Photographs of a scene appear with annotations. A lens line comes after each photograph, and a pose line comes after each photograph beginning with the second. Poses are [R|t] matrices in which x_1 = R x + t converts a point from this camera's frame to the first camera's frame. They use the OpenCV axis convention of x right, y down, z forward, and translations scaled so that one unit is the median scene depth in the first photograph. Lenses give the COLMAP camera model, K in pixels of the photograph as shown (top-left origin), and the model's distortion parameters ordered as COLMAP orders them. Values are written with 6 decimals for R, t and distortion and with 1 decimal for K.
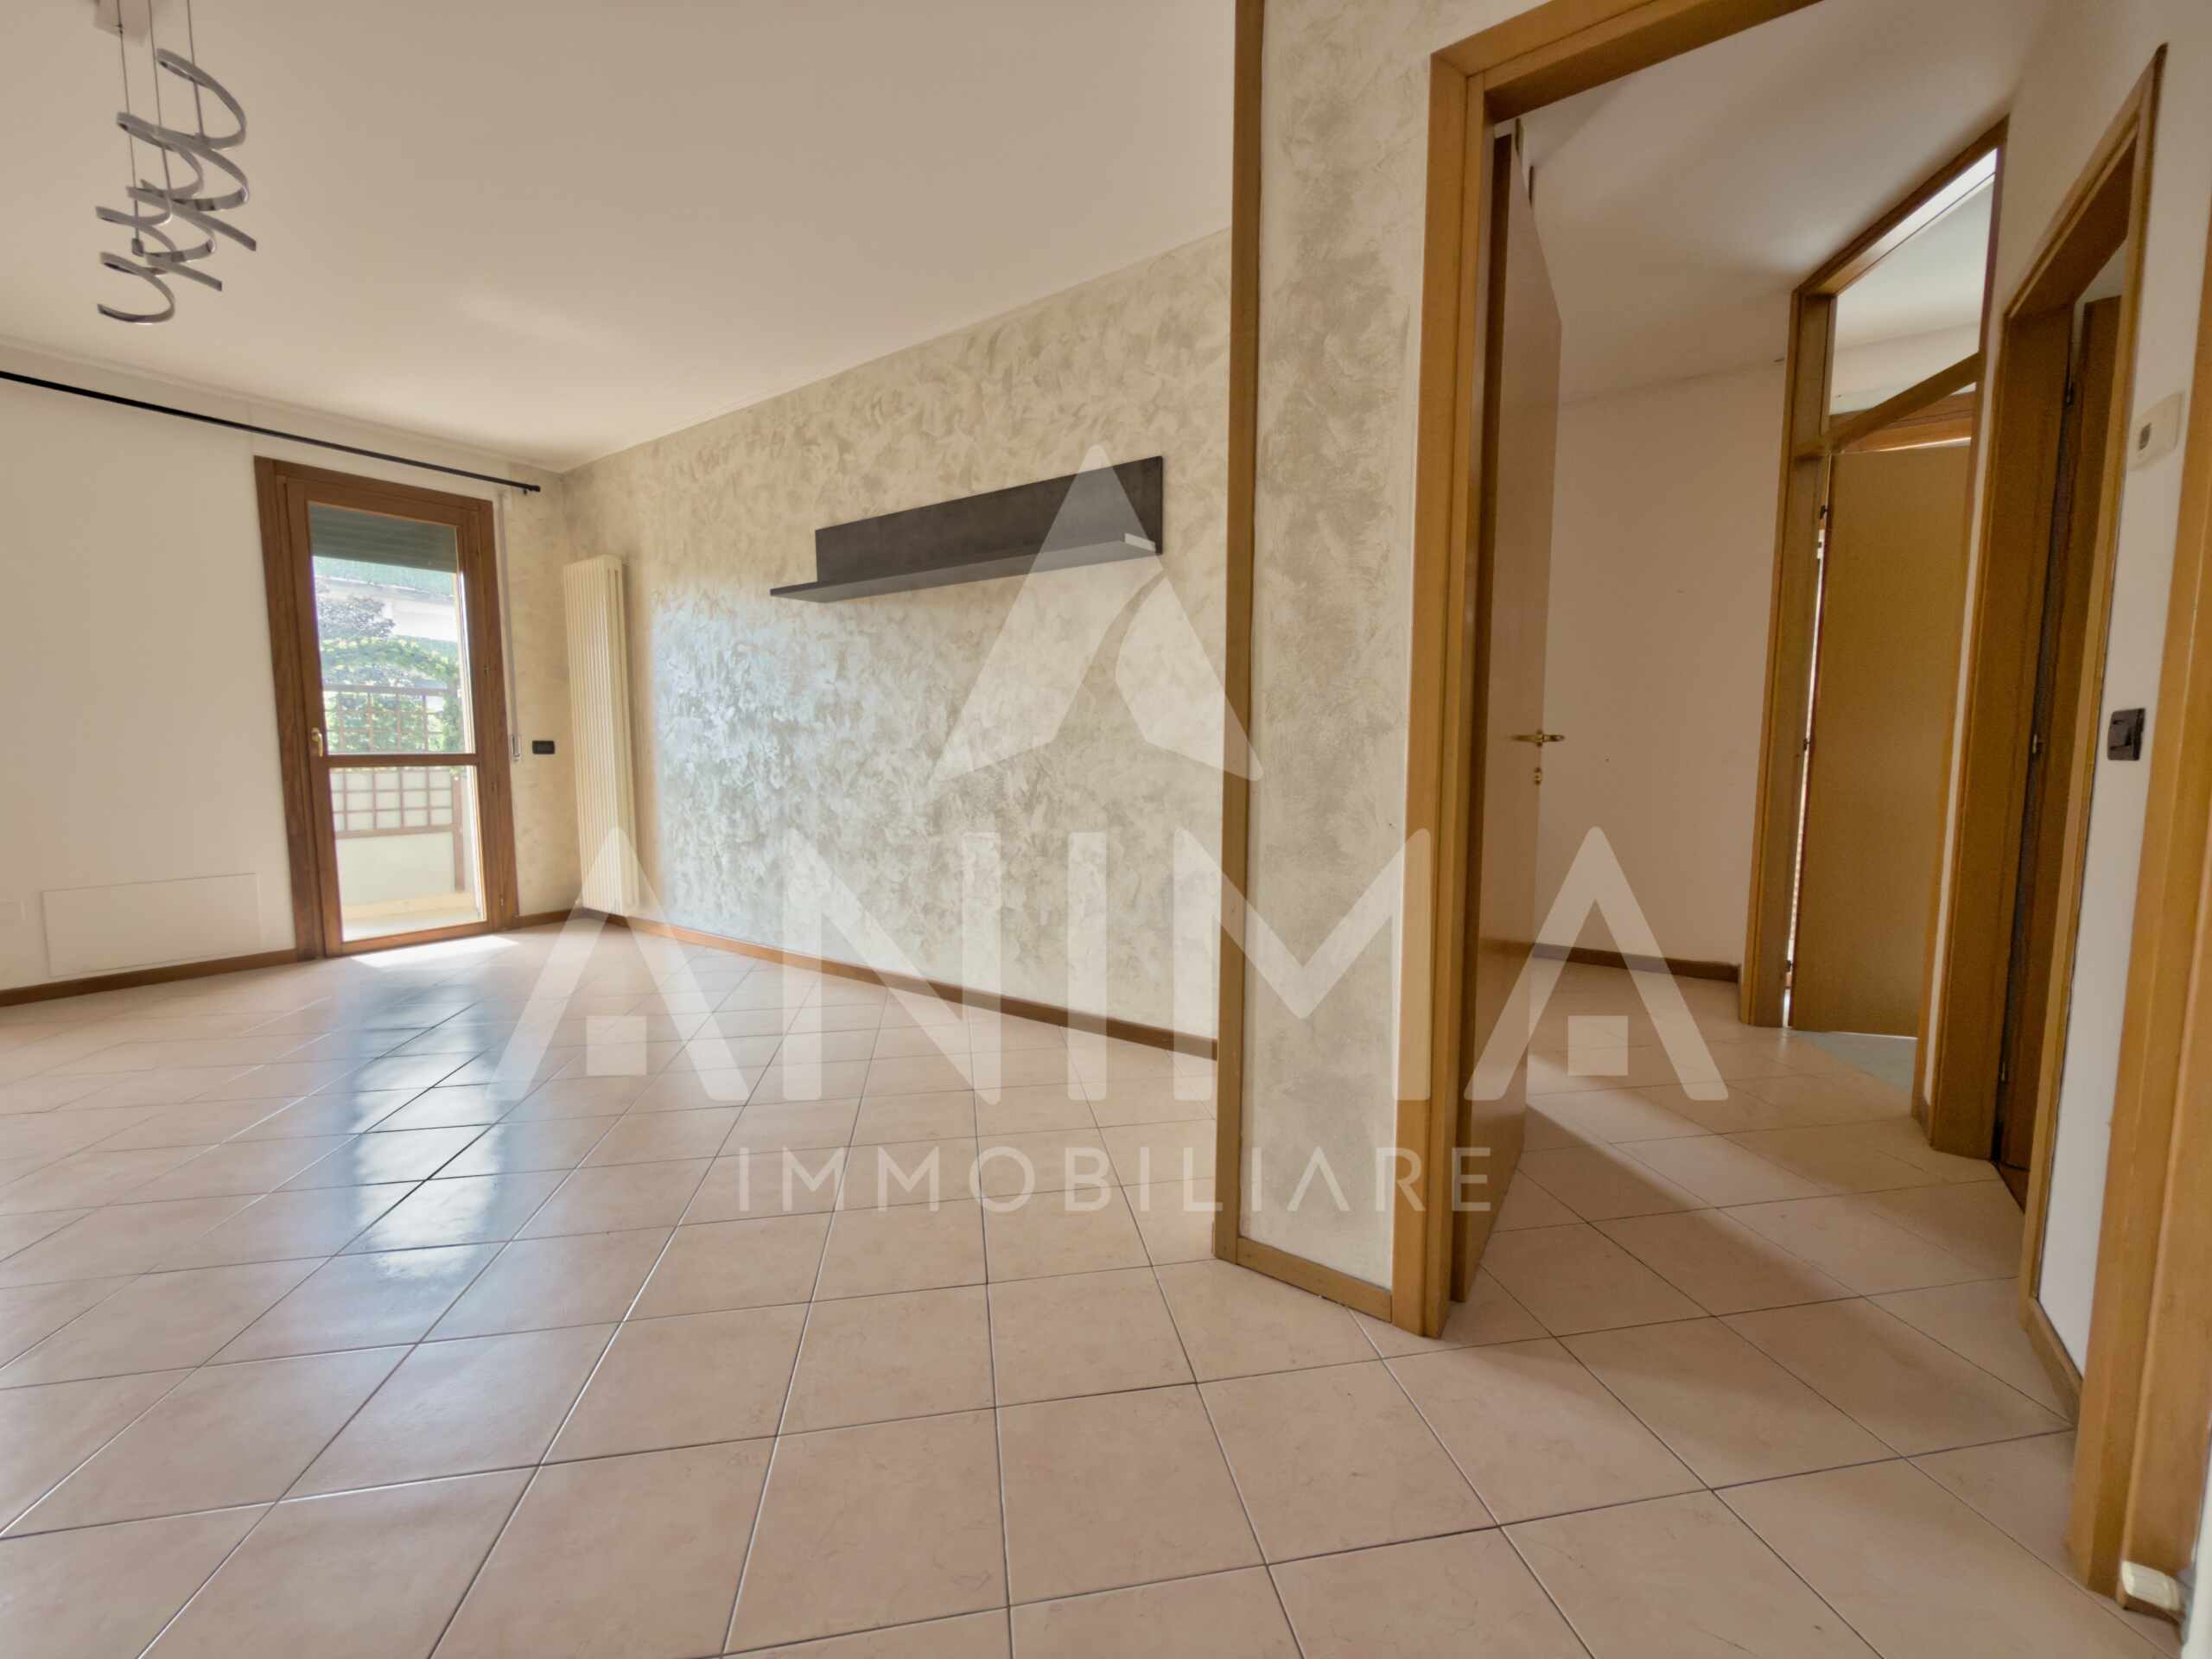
lens RADIAL K [[888.7, 0, 1110.6], [0, 888.7, 826.8], [0, 0, 1]] dist [0.000235, 0.000052]
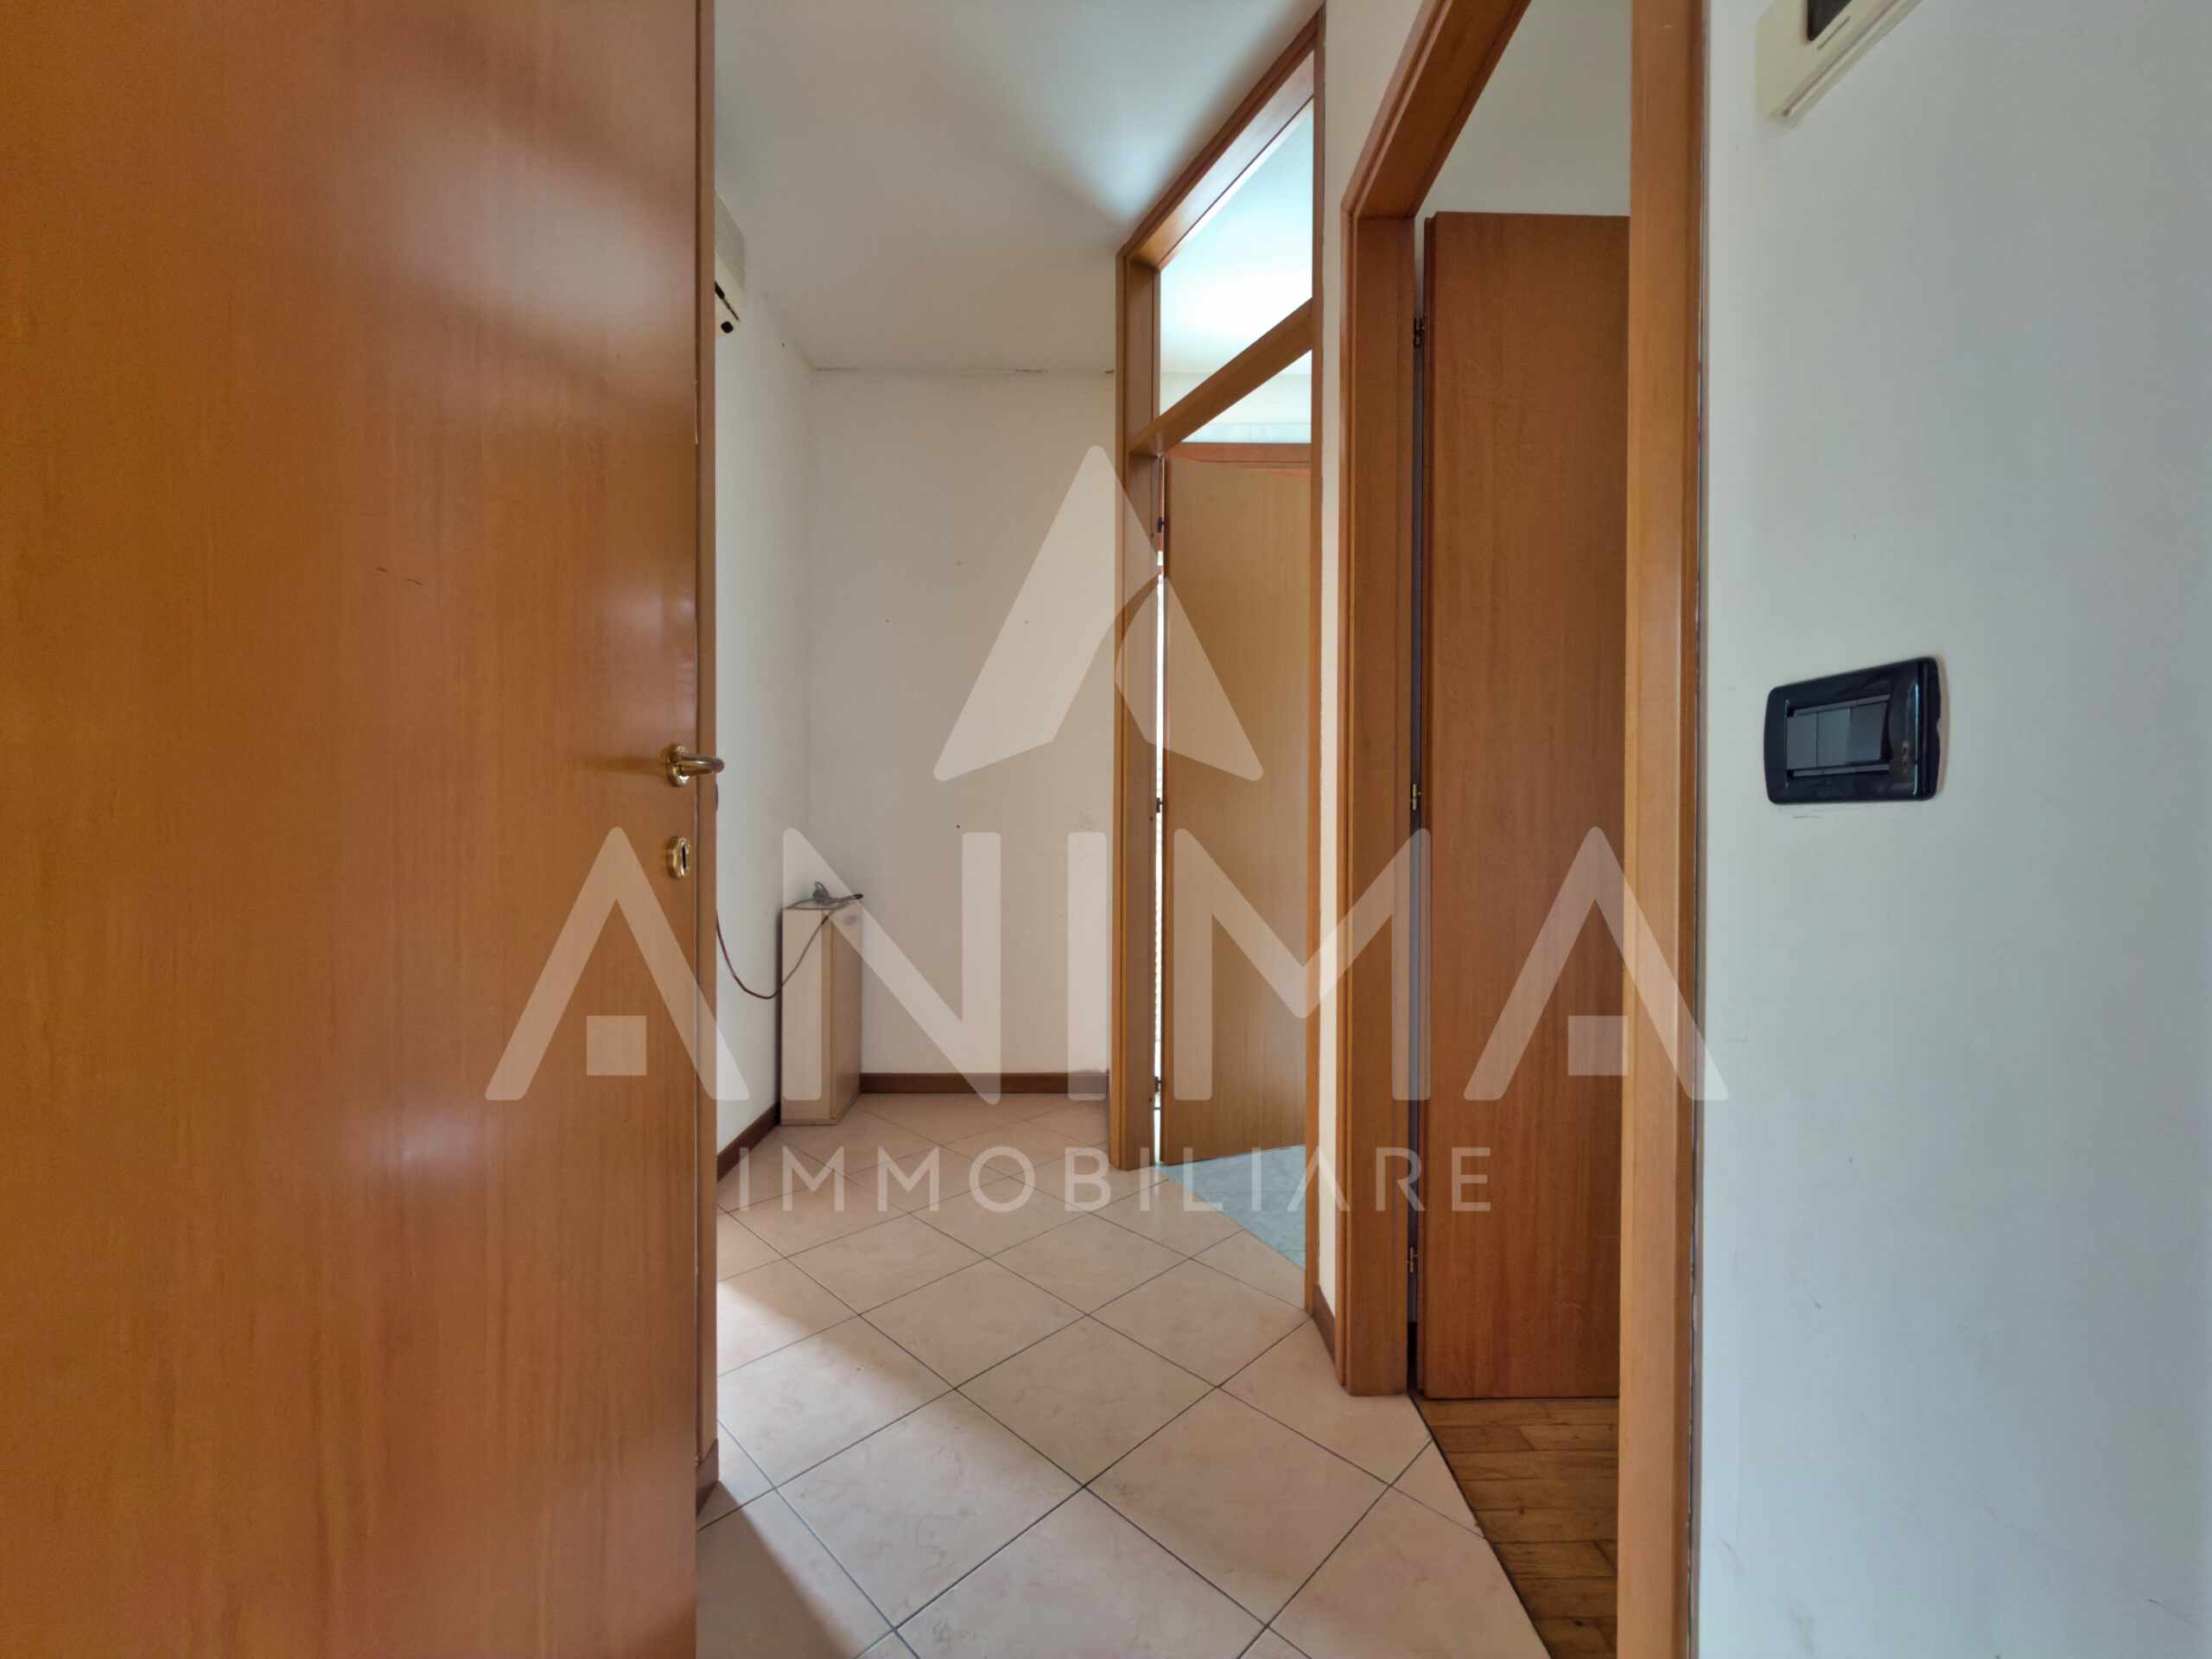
lens RADIAL K [[888.7, 0, 1110.6], [0, 888.7, 826.8], [0, 0, 1]] dist [0.000235, 0.000052]
pose [[0.813604, -0.003110, 0.581411, 0.287818], [0.050117, 0.996639, -0.064801, -0.023367], [-0.579255, 0.081861, 0.811025, 0.386269]]
